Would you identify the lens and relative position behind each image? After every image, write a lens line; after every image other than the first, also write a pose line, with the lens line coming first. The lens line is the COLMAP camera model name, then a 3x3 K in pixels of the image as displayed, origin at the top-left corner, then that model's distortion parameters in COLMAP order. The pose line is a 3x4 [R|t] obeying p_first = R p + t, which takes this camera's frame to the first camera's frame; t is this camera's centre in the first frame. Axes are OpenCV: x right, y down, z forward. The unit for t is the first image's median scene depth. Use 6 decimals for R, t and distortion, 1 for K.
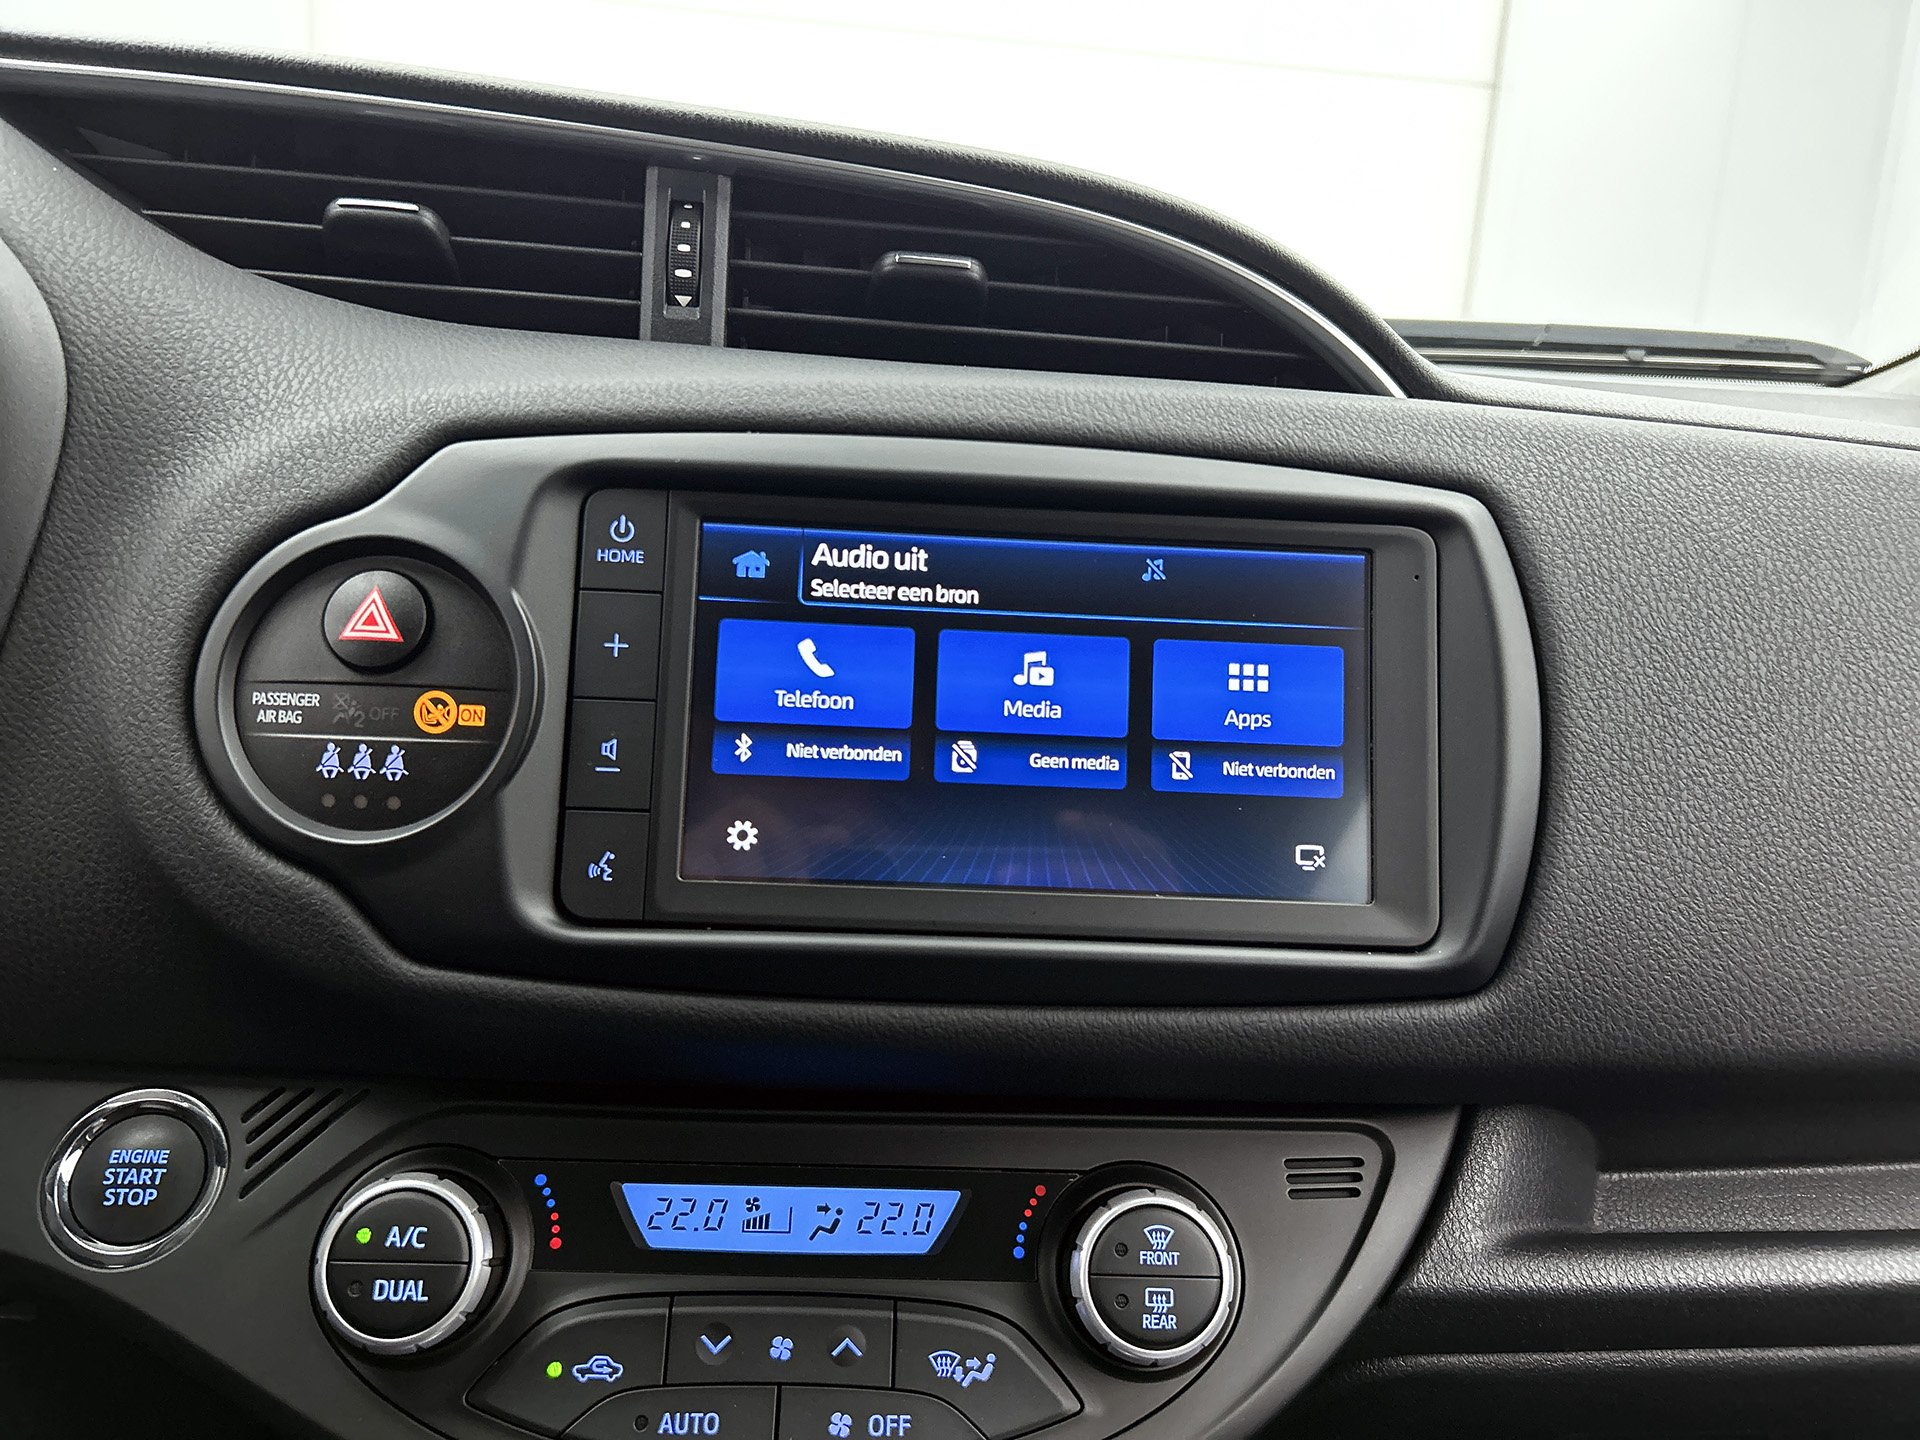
lens RADIAL K [[1462.0, 0, 967.2], [0, 1462.0, 734.9], [0, 0, 1]] dist [0.037373, -0.047919]
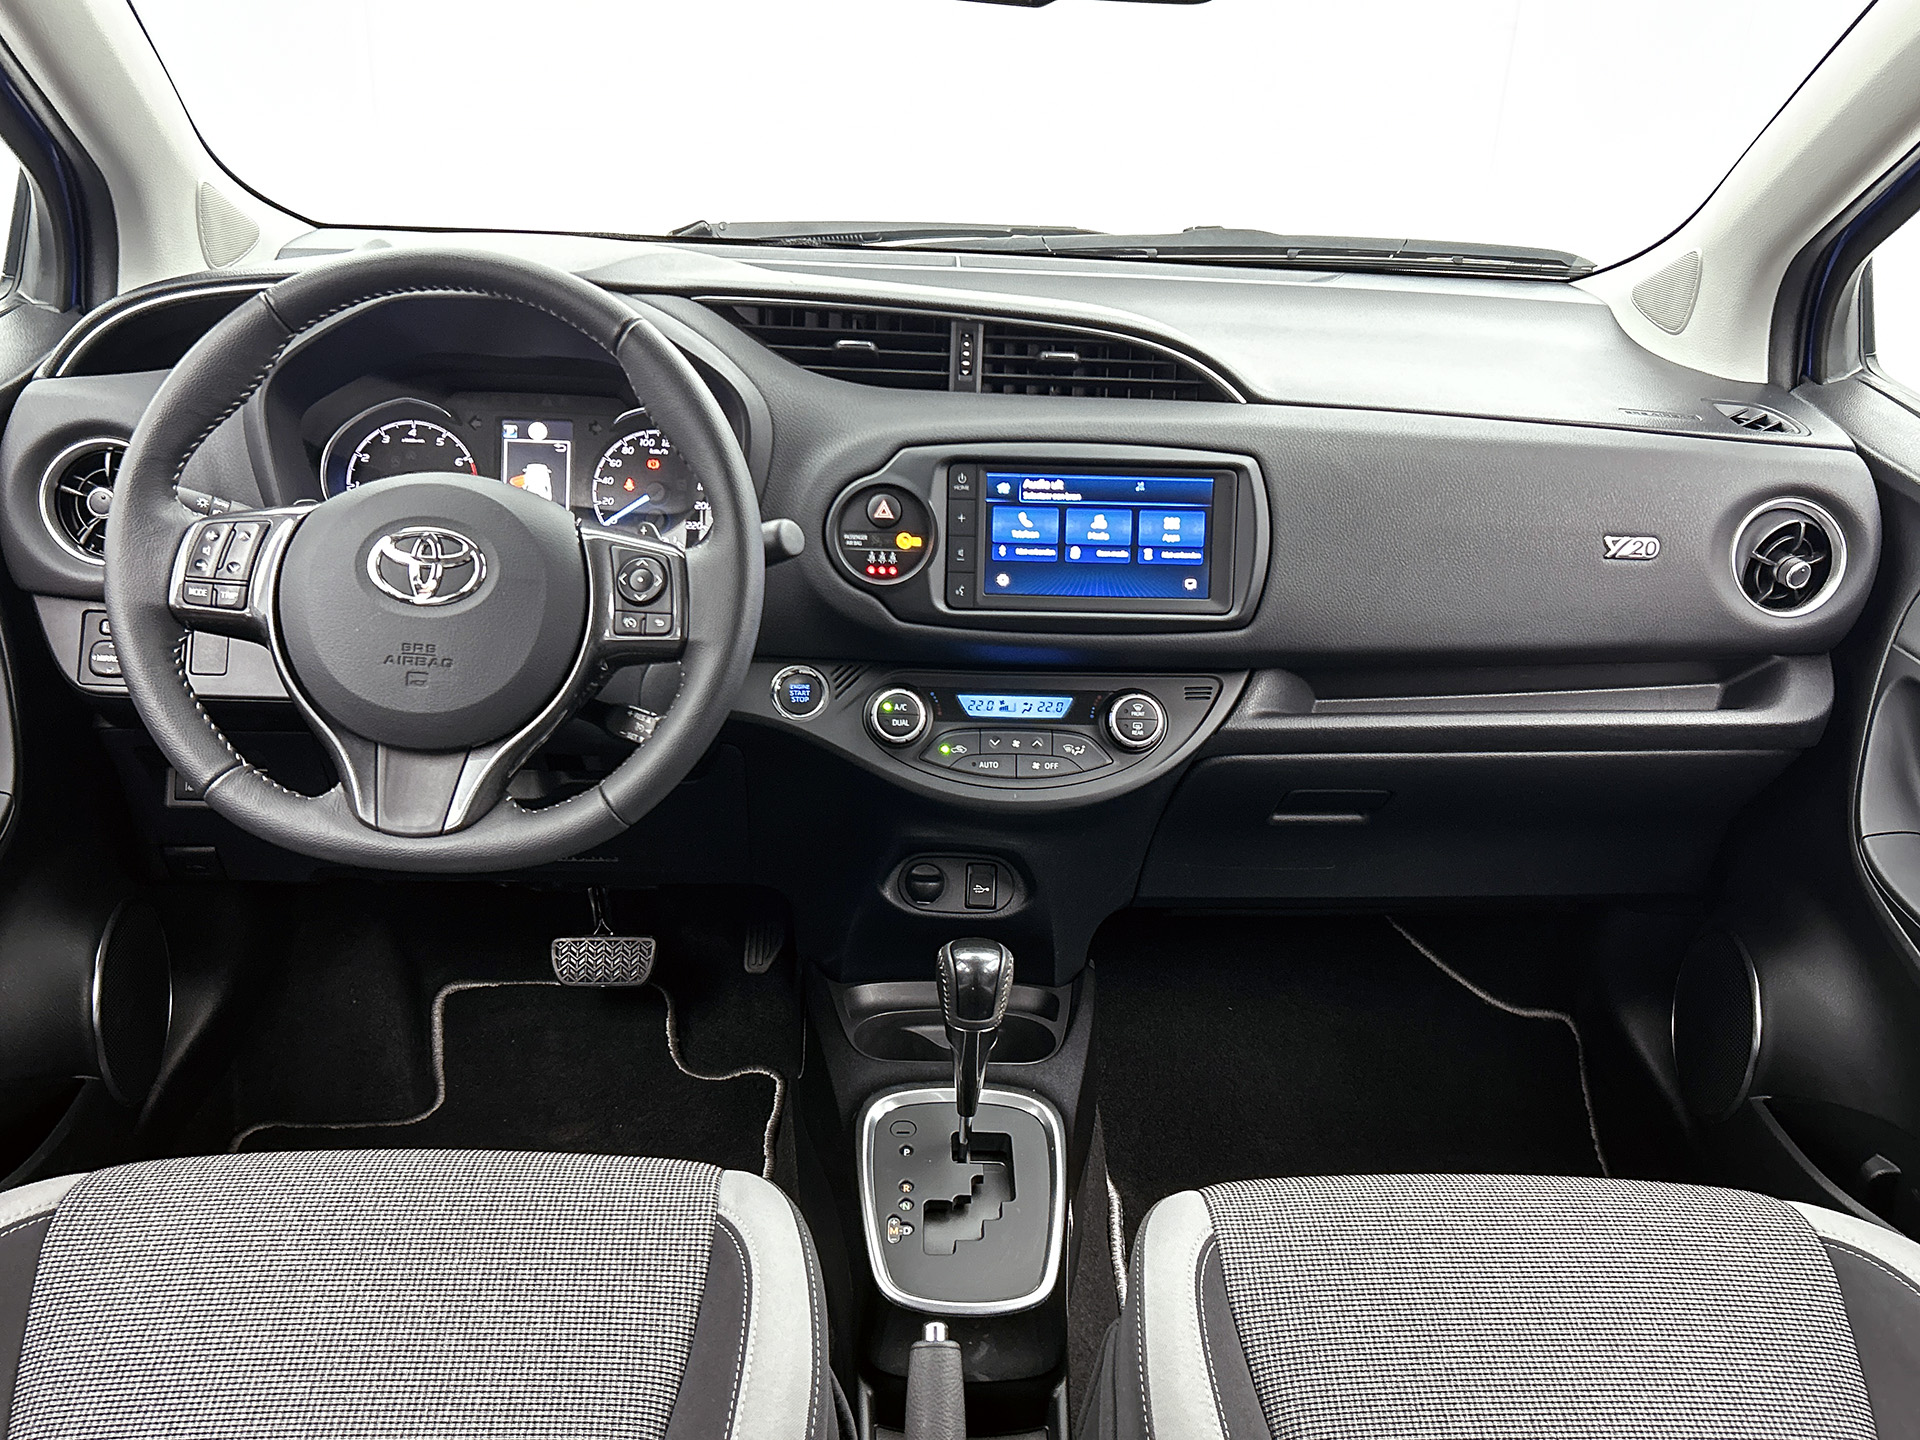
lens RADIAL K [[1687.0, 0, 988.5], [0, 1687.0, 731.3], [0, 0, 1]] dist [0.049474, -0.077604]
pose [[0.999952, -0.009256, -0.003310, -0.171639], [0.009748, 0.977226, 0.211979, -0.359858], [0.001272, -0.212001, 0.977269, -2.448499]]
